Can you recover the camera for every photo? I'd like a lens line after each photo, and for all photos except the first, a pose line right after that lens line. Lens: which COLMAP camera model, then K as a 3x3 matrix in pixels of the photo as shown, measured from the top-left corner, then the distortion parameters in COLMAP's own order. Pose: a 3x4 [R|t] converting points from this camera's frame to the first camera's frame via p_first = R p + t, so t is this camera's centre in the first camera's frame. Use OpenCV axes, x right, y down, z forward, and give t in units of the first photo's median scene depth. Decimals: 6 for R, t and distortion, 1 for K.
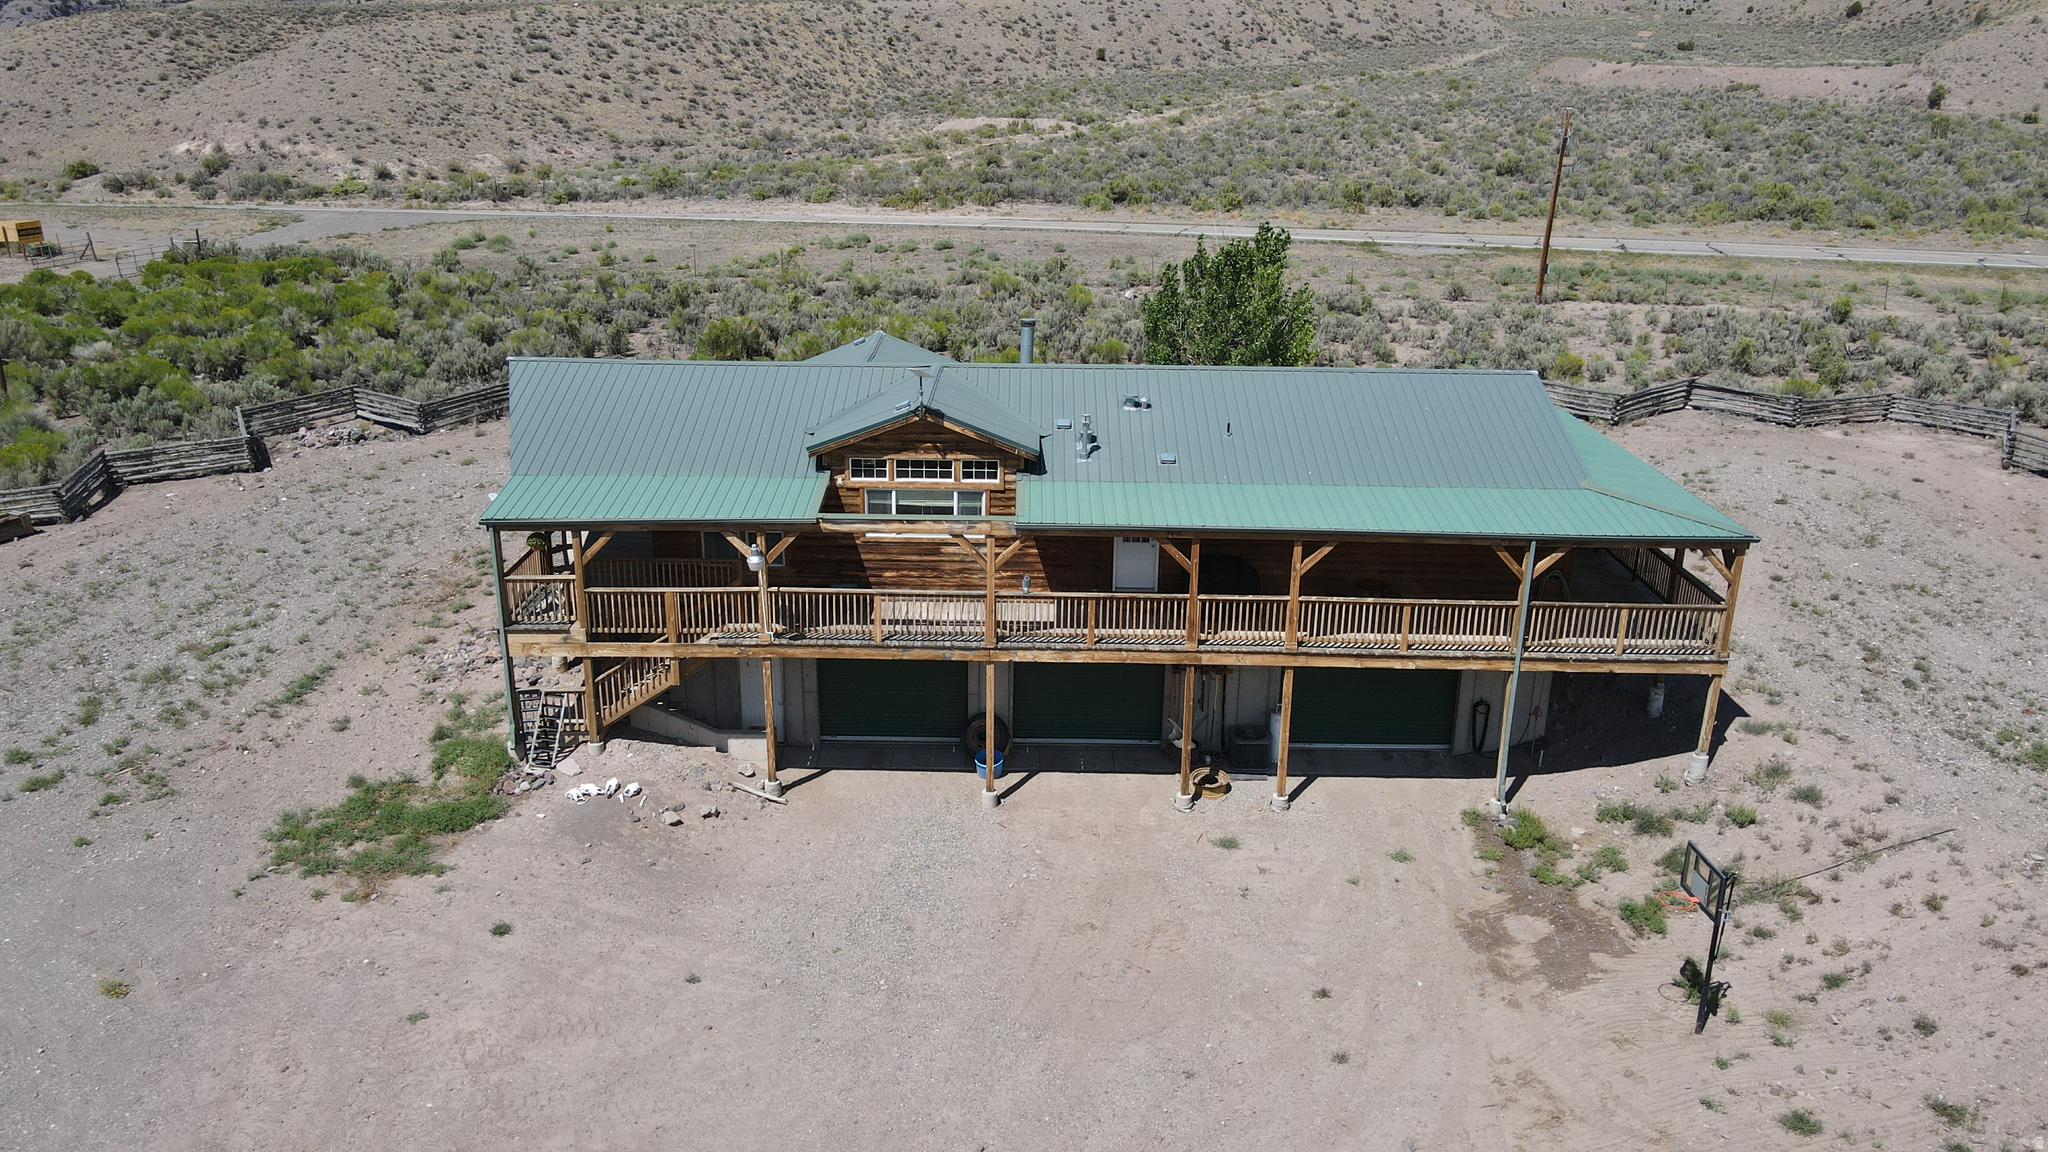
lens RADIAL K [[1512.7, 0, 1023.3], [0, 1512.7, 576.5], [0, 0, 1]] dist [0.001141, 0.022173]
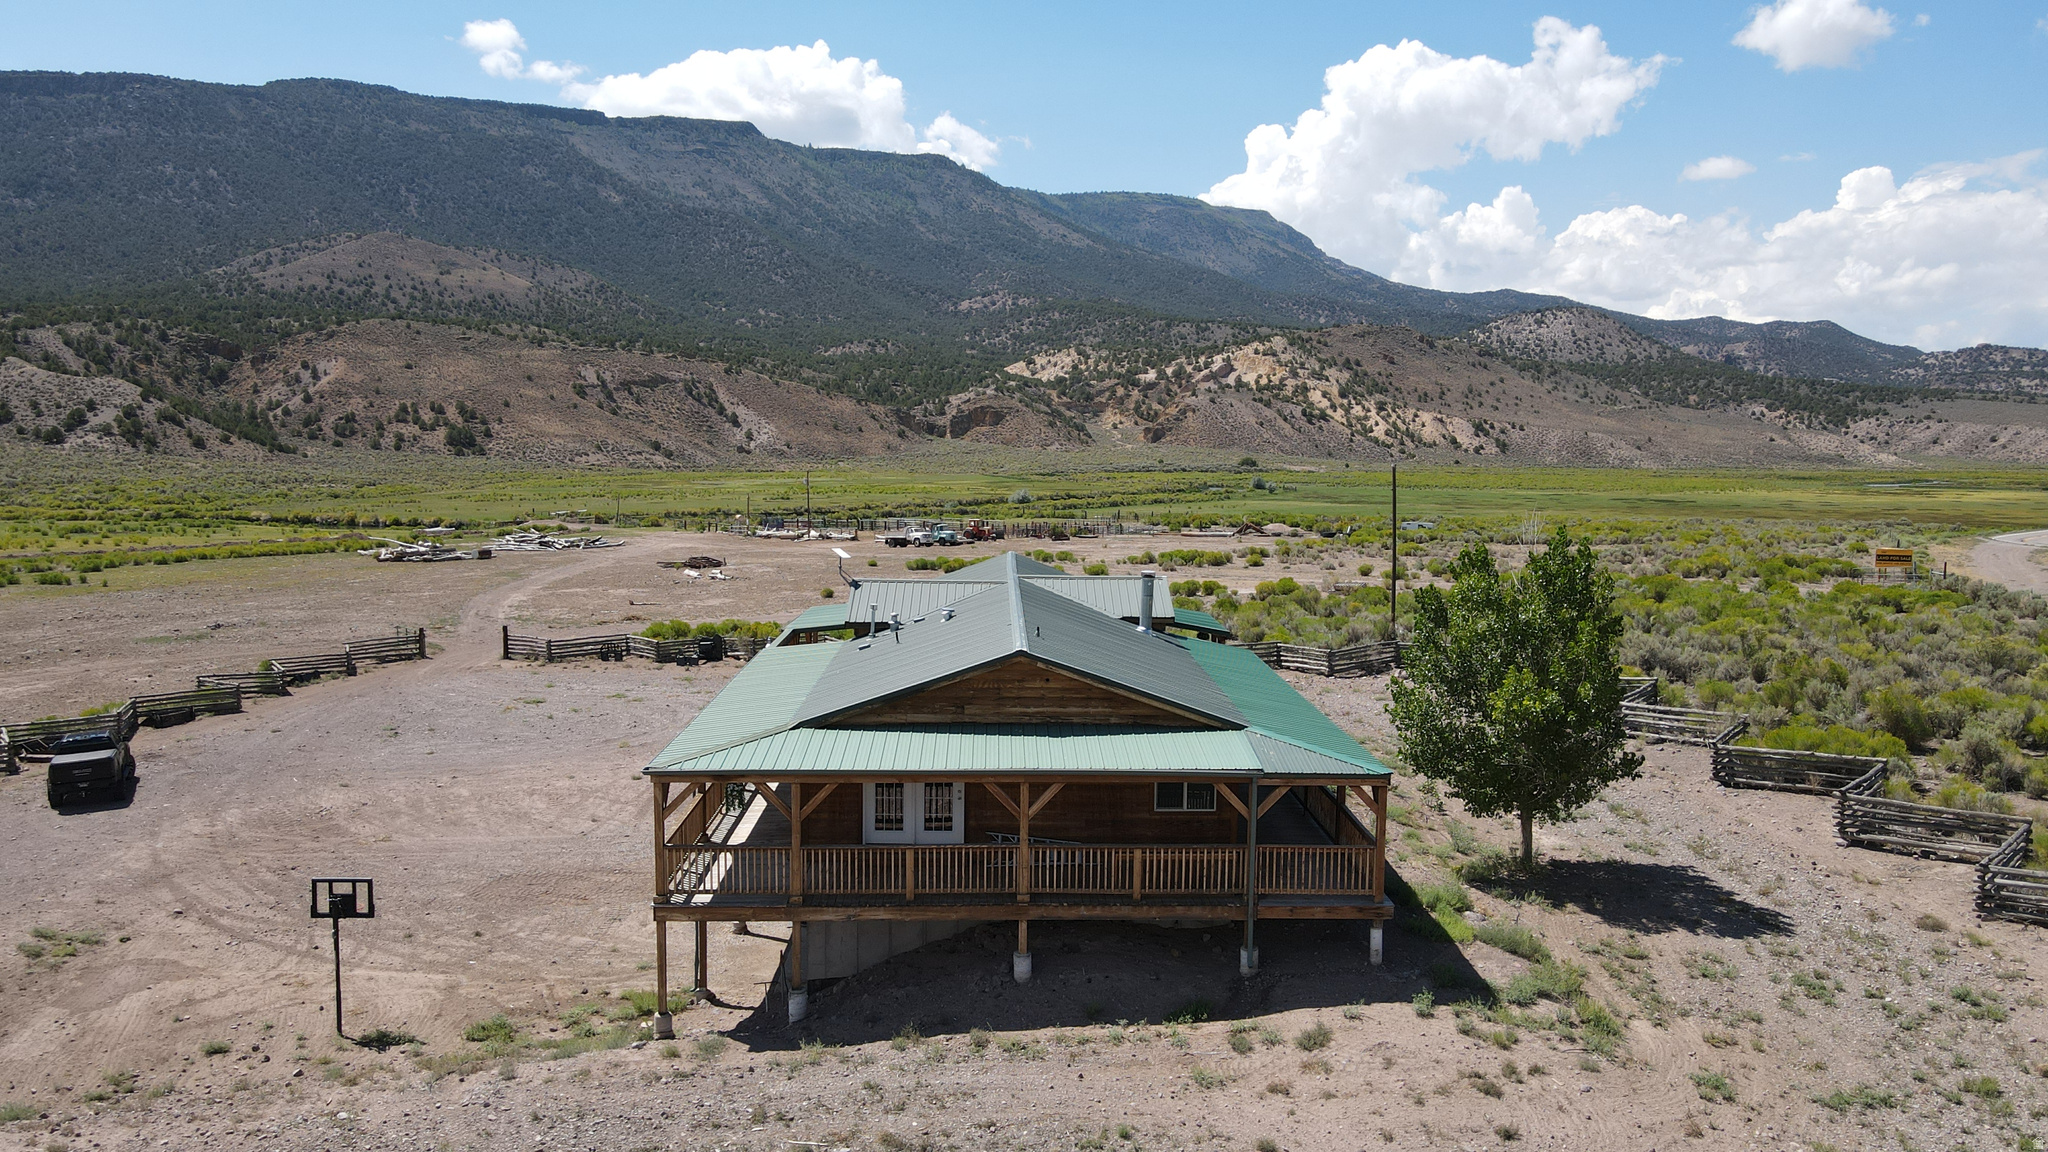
lens RADIAL K [[1512.7, 0, 1027.0], [0, 1512.7, 578.4], [0, 0, 1]] dist [0.001141, 0.022173]
pose [[0.025100, 0.087039, -0.995889, 1.354773], [-0.327232, 0.942035, 0.074084, -0.273114], [0.944611, 0.324027, 0.052127, 1.086283]]
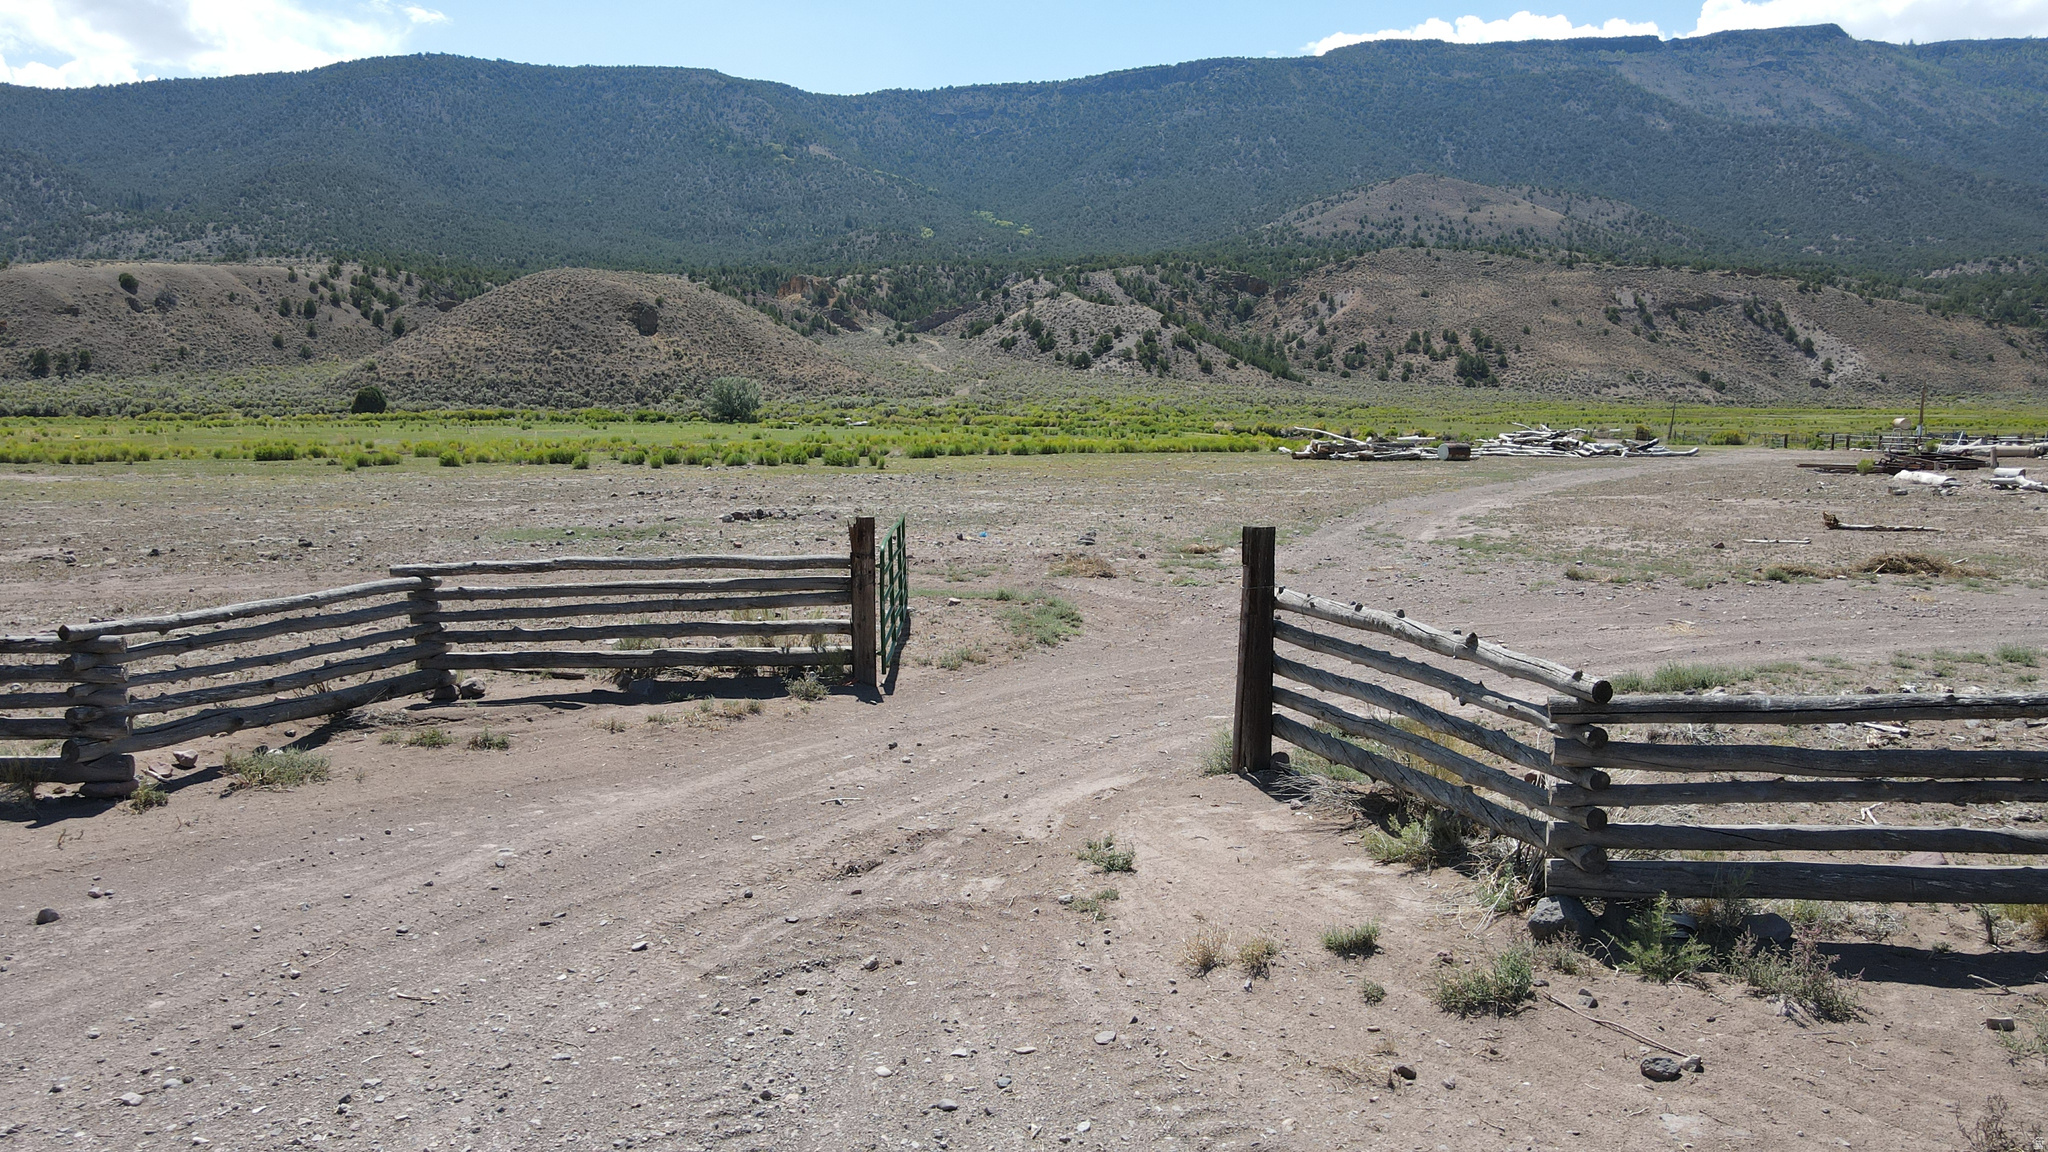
lens RADIAL K [[1512.7, 0, 1016.4], [0, 1512.7, 572.4], [0, 0, 1]] dist [0.001141, 0.022173]
pose [[-0.587563, 0.088967, -0.804273, -1.093453], [-0.269051, 0.915906, 0.297871, 0.243068], [0.763139, 0.391409, -0.514216, 0.504827]]
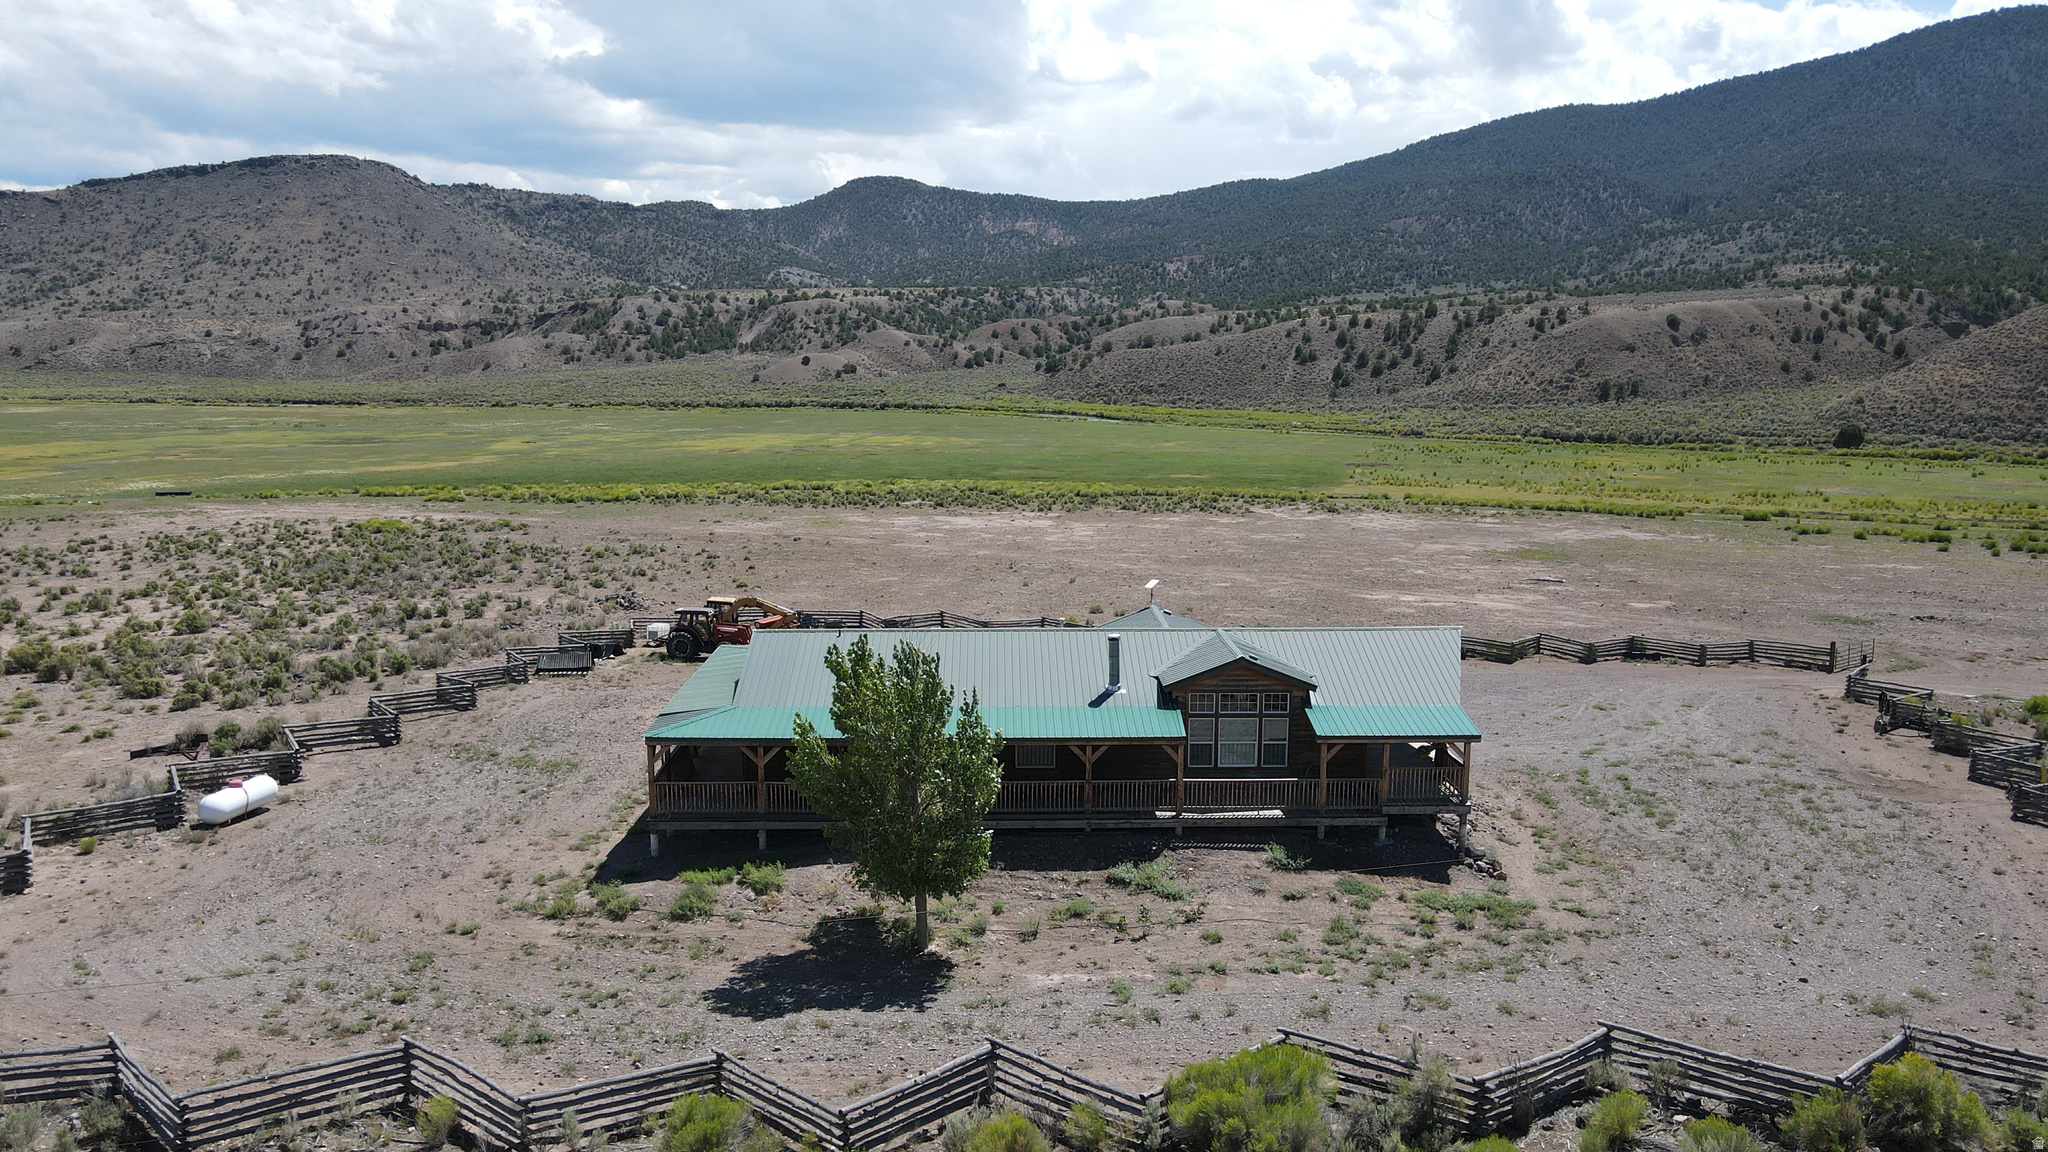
lens RADIAL K [[1512.7, 0, 1023.7], [0, 1512.7, 582.6], [0, 0, 1]] dist [0.001141, 0.022173]
pose [[-0.999552, -0.007207, -0.029063, 0.131048], [-0.019823, 0.886723, 0.461876, -0.993443], [0.022442, 0.462245, -0.886468, 2.638243]]
